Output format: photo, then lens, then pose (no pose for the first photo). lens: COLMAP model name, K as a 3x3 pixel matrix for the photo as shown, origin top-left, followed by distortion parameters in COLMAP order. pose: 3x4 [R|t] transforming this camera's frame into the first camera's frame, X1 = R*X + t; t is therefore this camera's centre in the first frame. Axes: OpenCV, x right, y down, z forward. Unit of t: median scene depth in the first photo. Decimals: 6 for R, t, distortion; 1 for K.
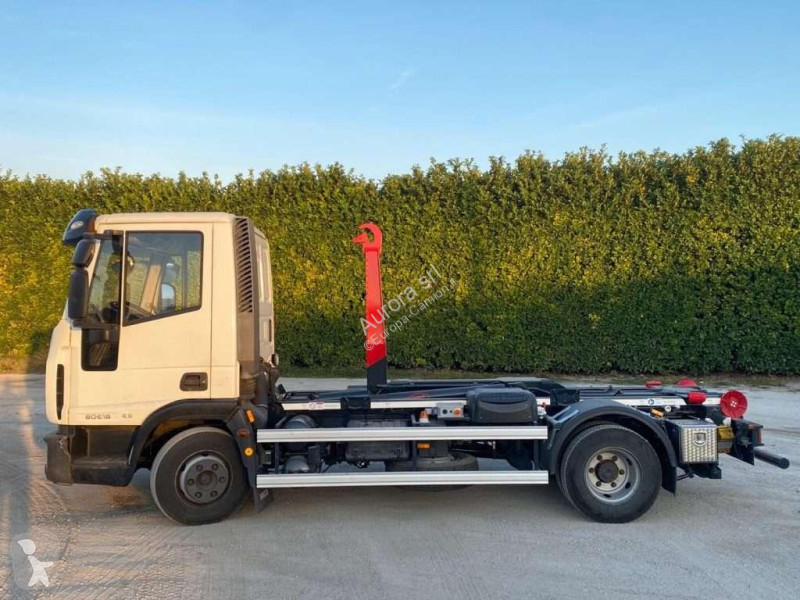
lens RADIAL K [[698.1, 0, 319.6], [0, 698.1, 301.3], [0, 0, 1]] dist [0.054536, -0.016245]
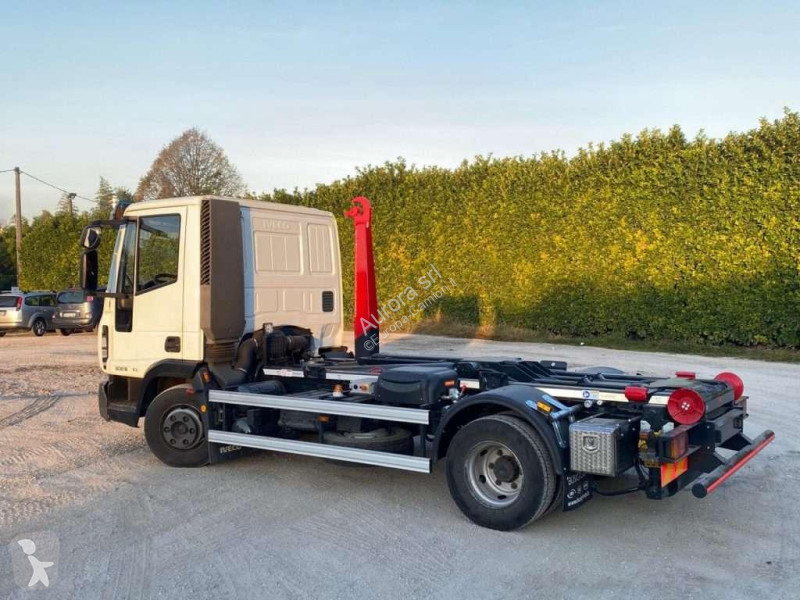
lens RADIAL K [[639.8, 0, 395.7], [0, 639.8, 301.2], [0, 0, 1]] dist [0.054170, -0.088174]
pose [[0.871810, 0.014084, -0.489643, 0.149405], [0.007275, 0.999104, 0.041691, 0.000381], [0.489791, -0.039909, 0.870926, 0.057552]]
